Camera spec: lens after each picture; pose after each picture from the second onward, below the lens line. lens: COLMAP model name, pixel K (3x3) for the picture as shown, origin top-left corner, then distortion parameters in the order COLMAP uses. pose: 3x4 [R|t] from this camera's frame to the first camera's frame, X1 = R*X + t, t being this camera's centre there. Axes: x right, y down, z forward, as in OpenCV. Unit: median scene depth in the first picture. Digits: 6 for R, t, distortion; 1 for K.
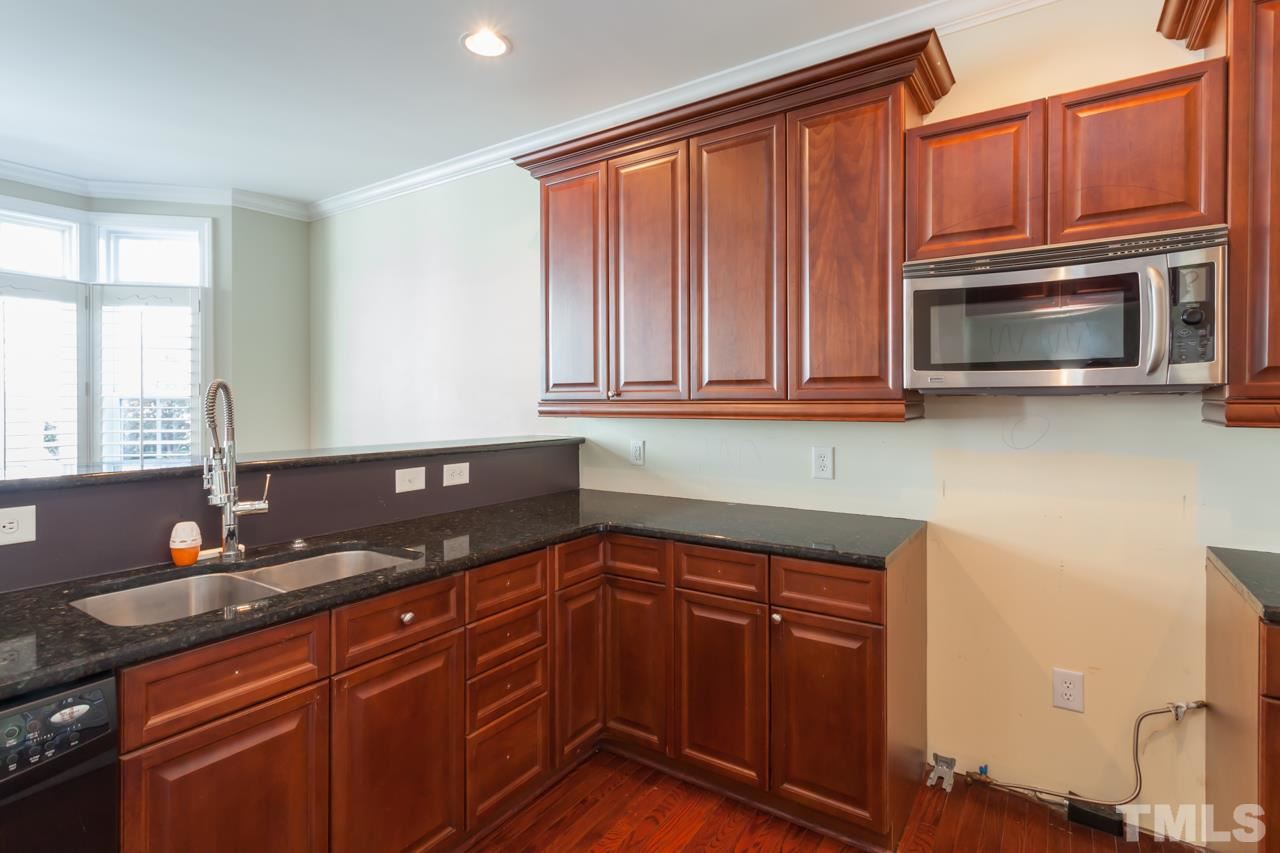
lens RADIAL K [[620.8, 0, 641.0], [0, 620.8, 414.9], [0, 0, 1]] dist [0.003507, -0.001465]
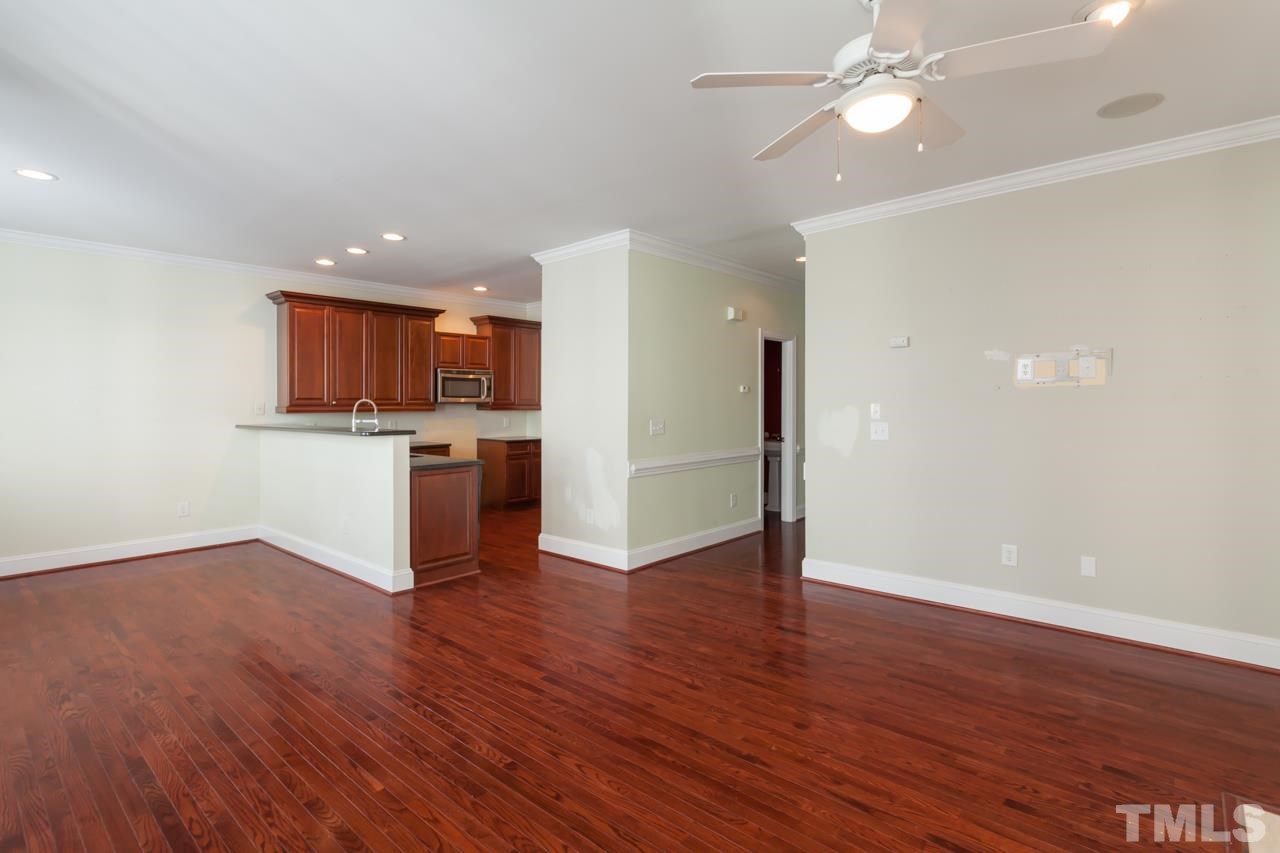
lens RADIAL K [[620.8, 0, 632.0], [0, 620.8, 399.3], [0, 0, 1]] dist [0.003507, -0.001465]
pose [[0.157921, 0.008286, 0.987417, -2.484381], [0.027706, 0.999534, -0.012819, 0.017570], [-0.987063, 0.029382, 0.157618, -0.588686]]
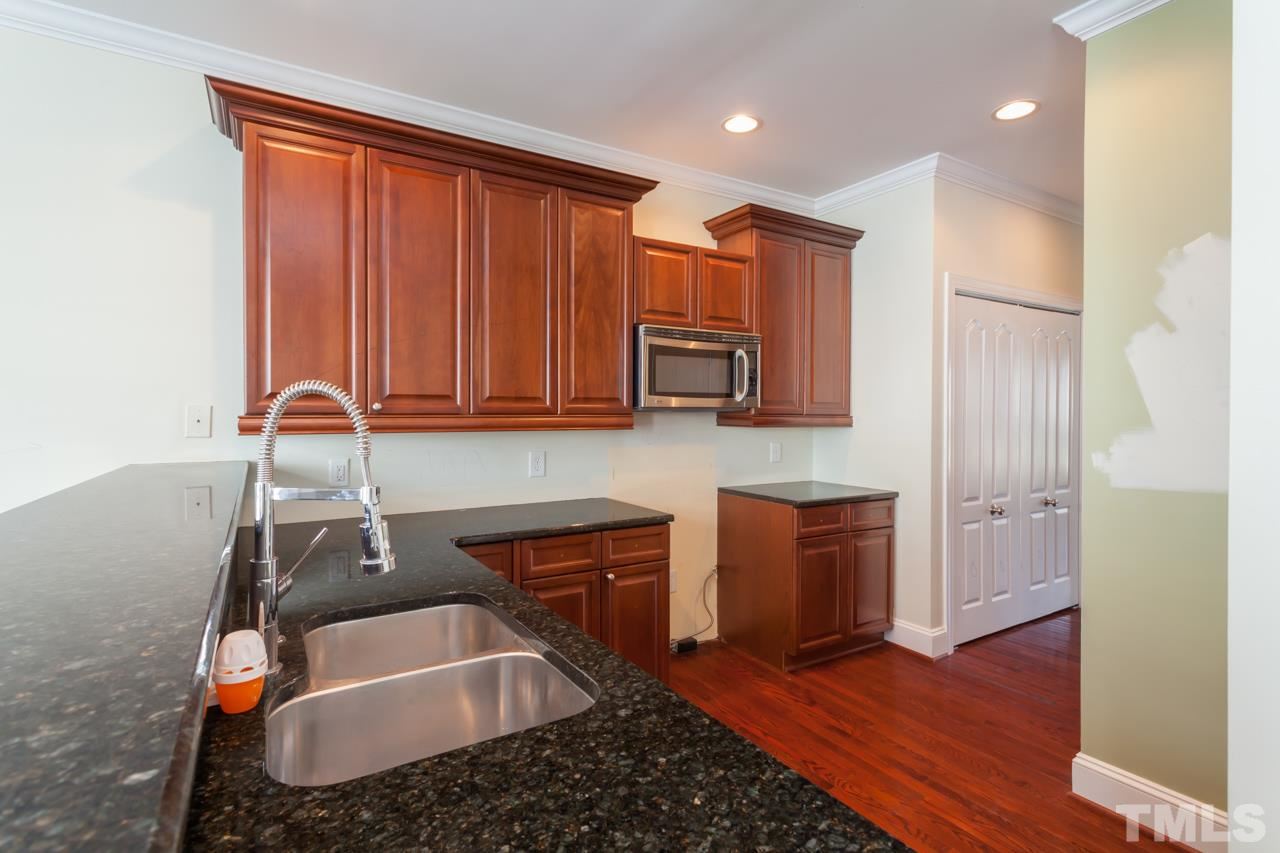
lens RADIAL K [[620.8, 0, 638.1], [0, 620.8, 417.5], [0, 0, 1]] dist [0.003507, -0.001465]
pose [[0.419514, -0.001074, 0.907748, -0.775680], [0.021211, 0.999738, -0.008620, -0.002031], [-0.907501, 0.022870, 0.419426, 0.302749]]
